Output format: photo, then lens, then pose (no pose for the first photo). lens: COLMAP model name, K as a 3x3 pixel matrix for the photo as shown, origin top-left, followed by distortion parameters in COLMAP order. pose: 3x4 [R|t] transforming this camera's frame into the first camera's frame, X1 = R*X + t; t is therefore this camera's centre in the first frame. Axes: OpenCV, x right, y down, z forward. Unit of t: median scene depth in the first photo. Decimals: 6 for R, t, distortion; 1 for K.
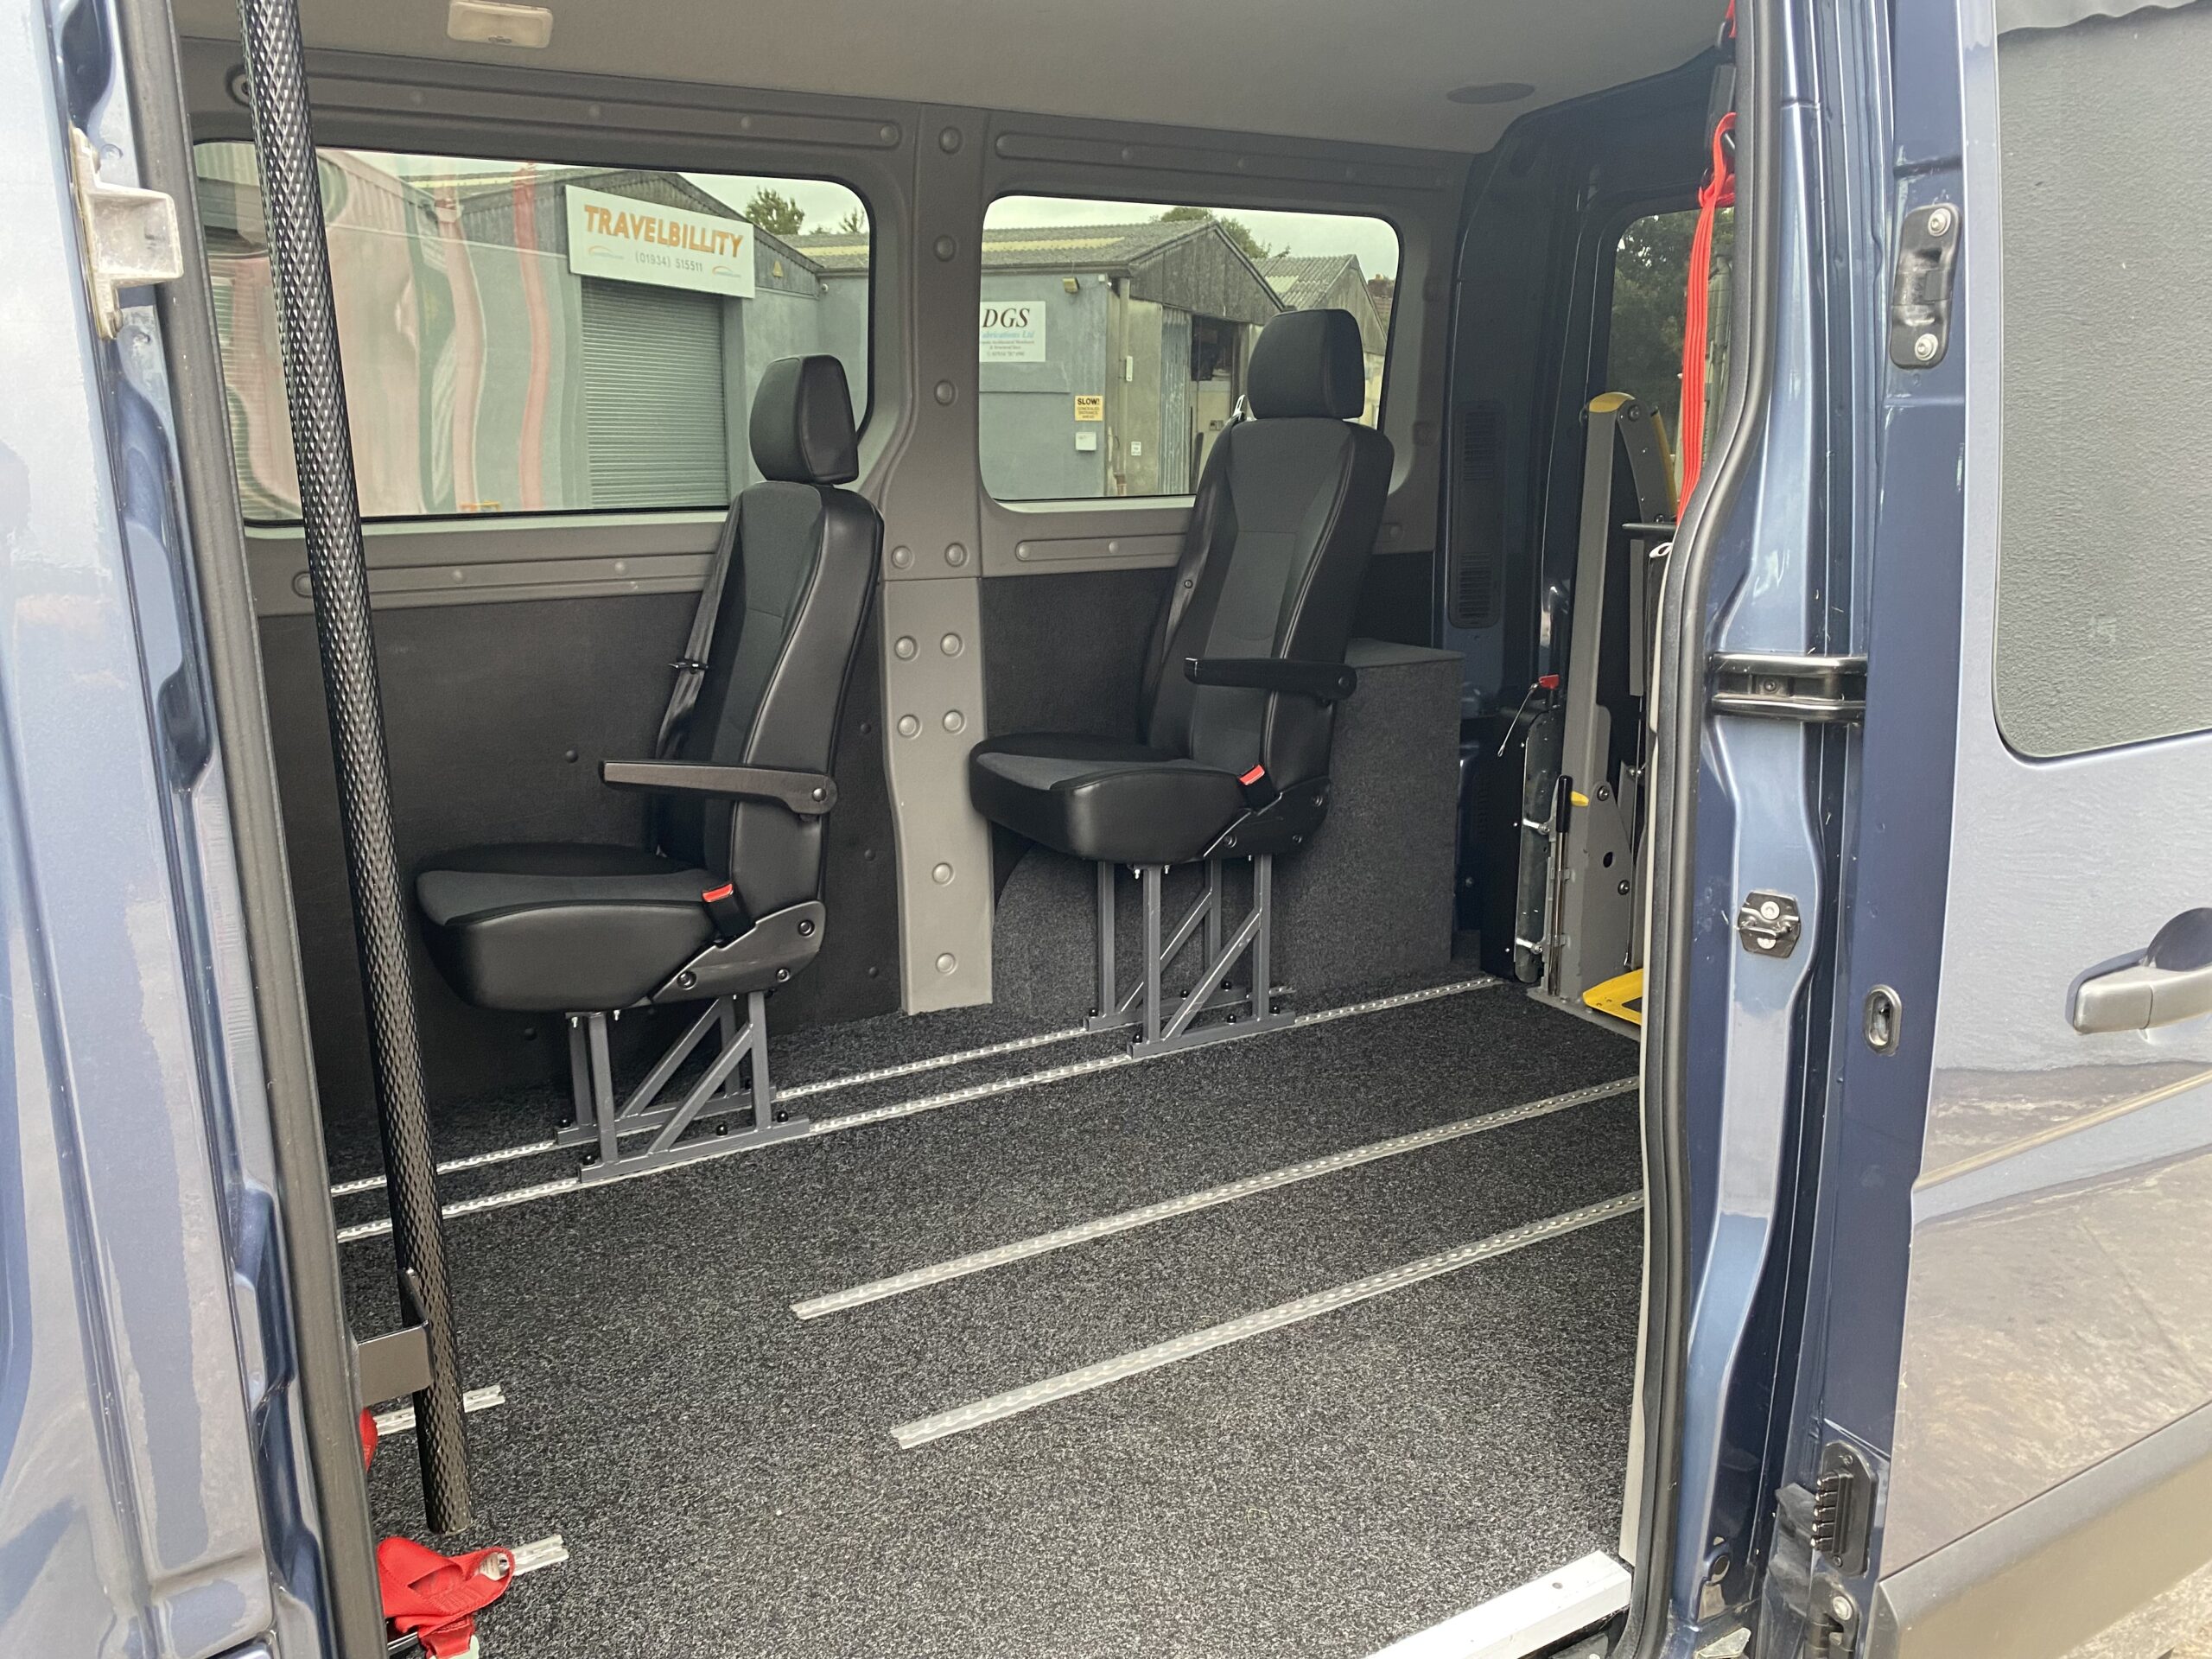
lens RADIAL K [[1699.9, 0, 1106.0], [0, 1699.9, 829.5], [0, 0, 1]] dist [0.064334, -0.005939]
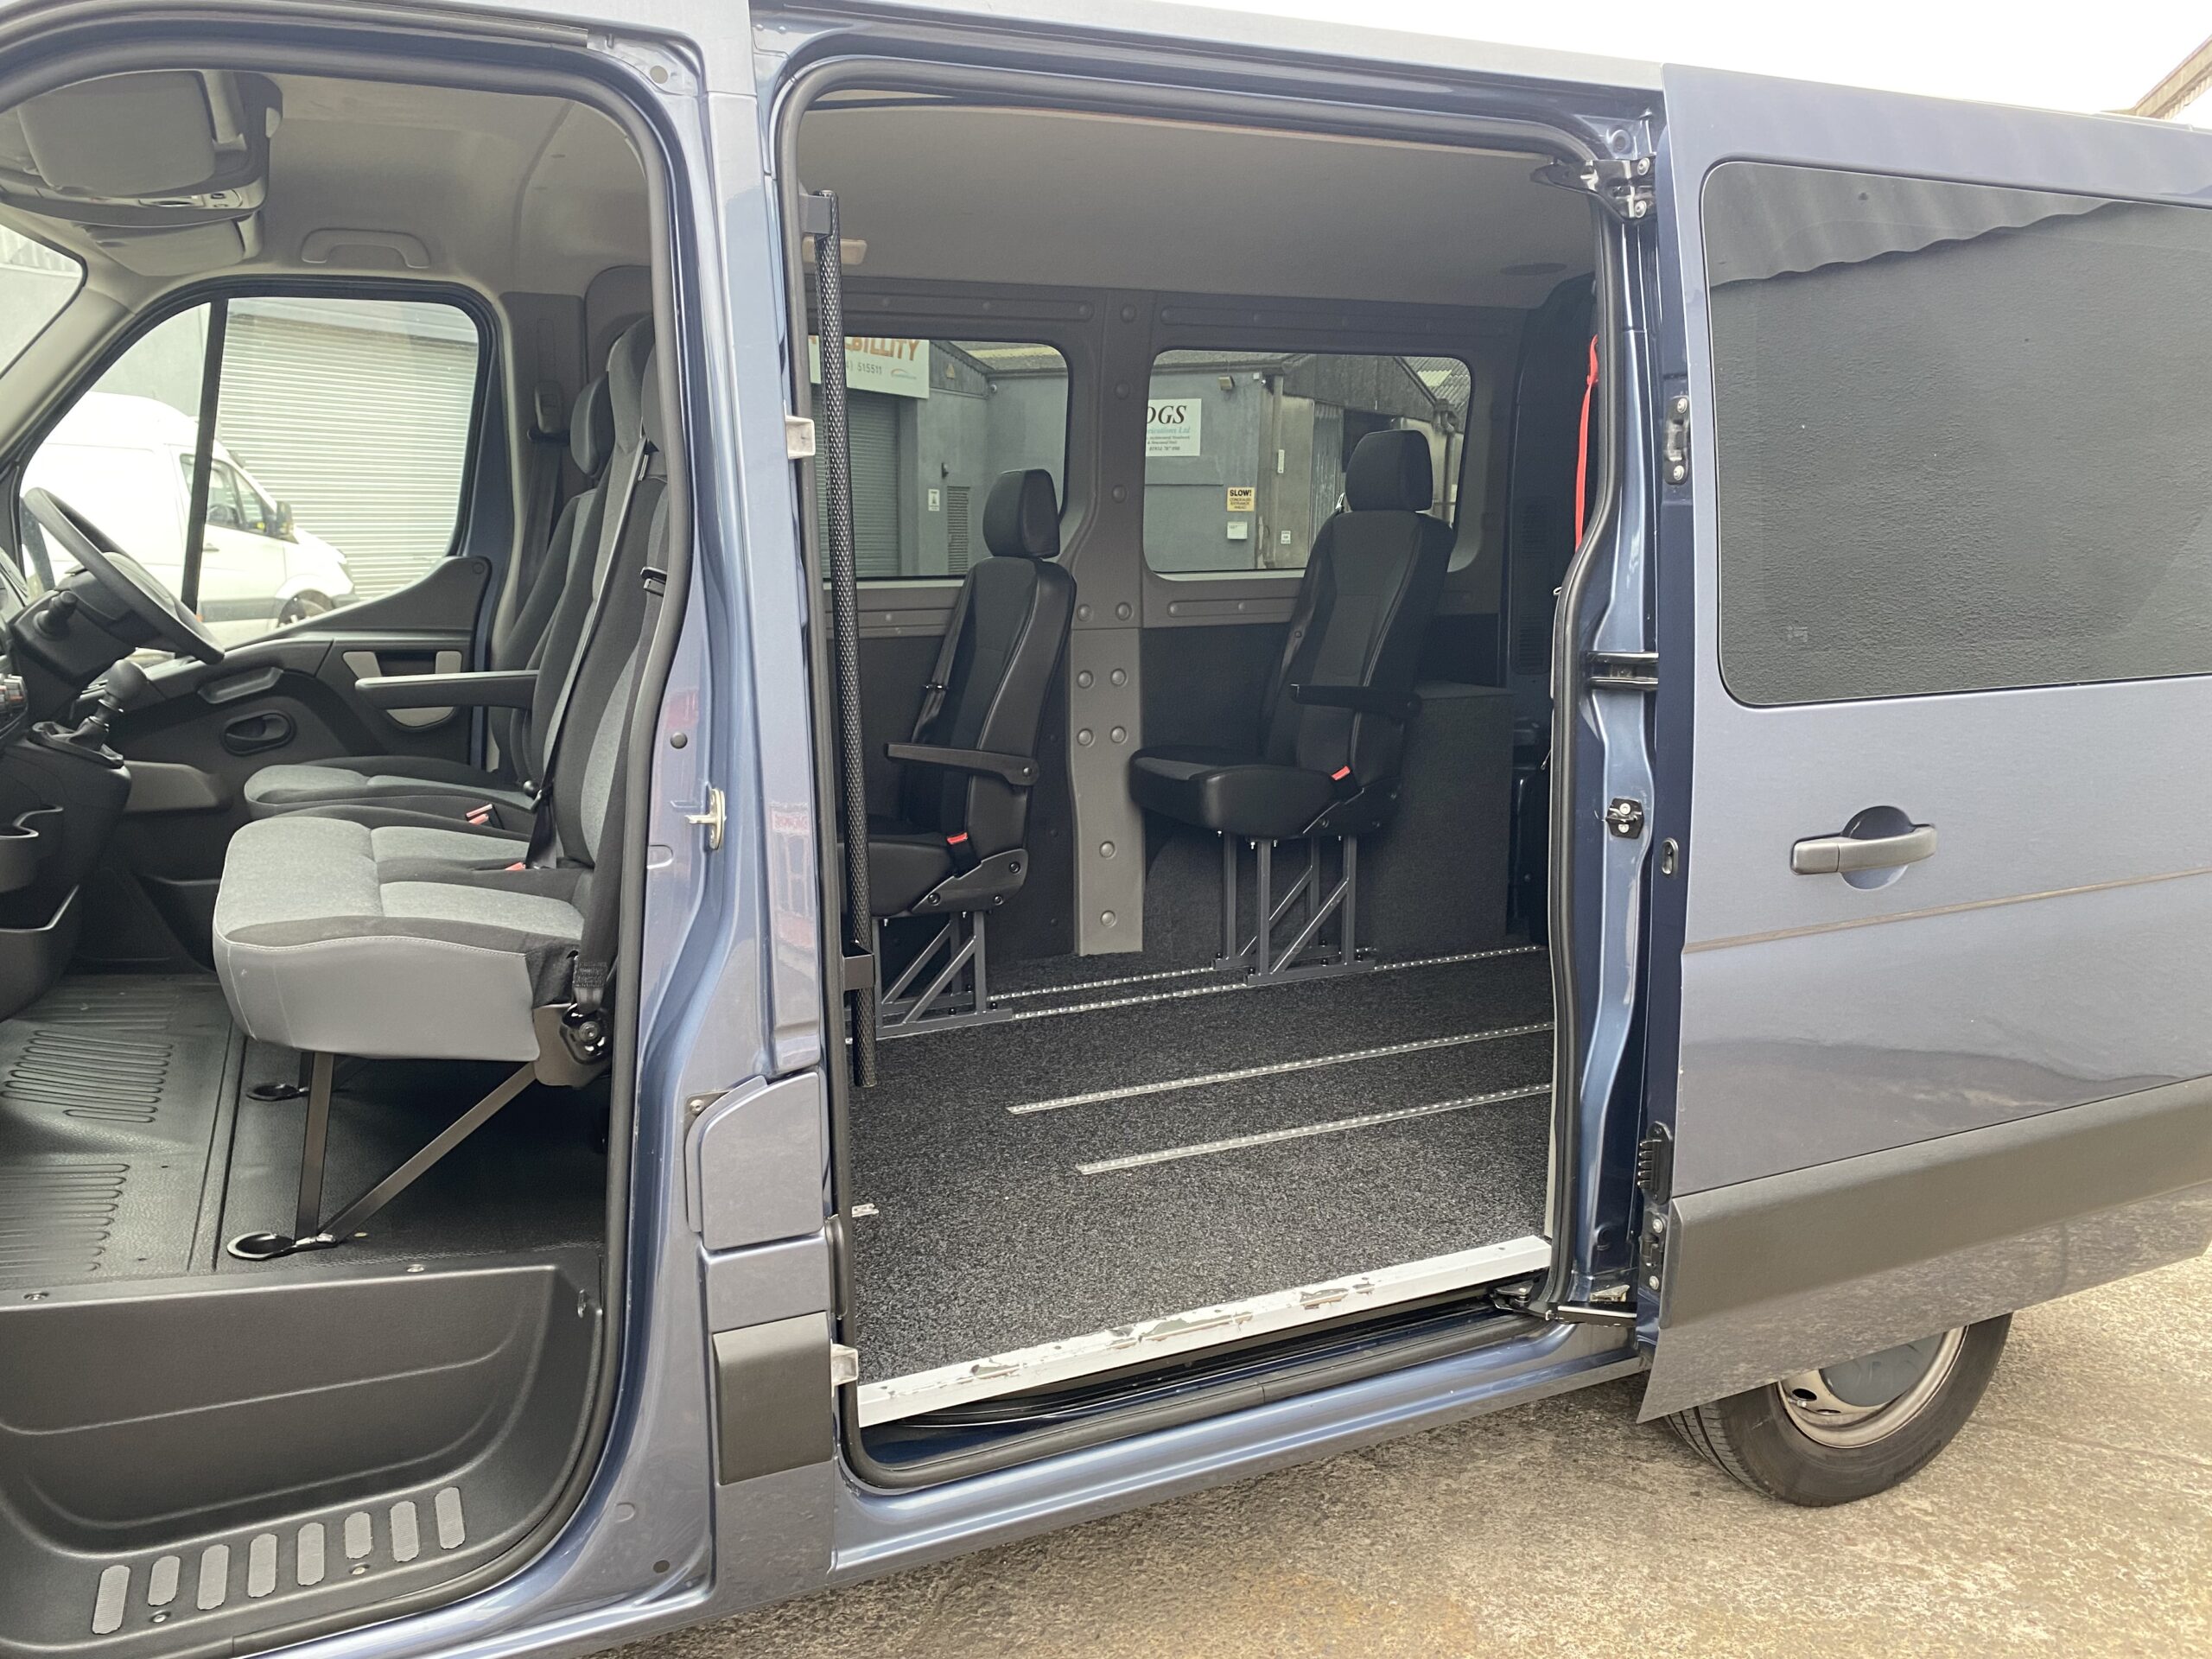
lens RADIAL K [[1746.8, 0, 1081.3], [0, 1746.8, 840.7], [0, 0, 1]] dist [0.101560, -0.004951]
pose [[0.994877, 0.018468, -0.099395, 0.020514], [-0.023344, 0.998569, -0.048114, 0.092489], [0.098364, 0.050188, 0.993884, -0.392001]]
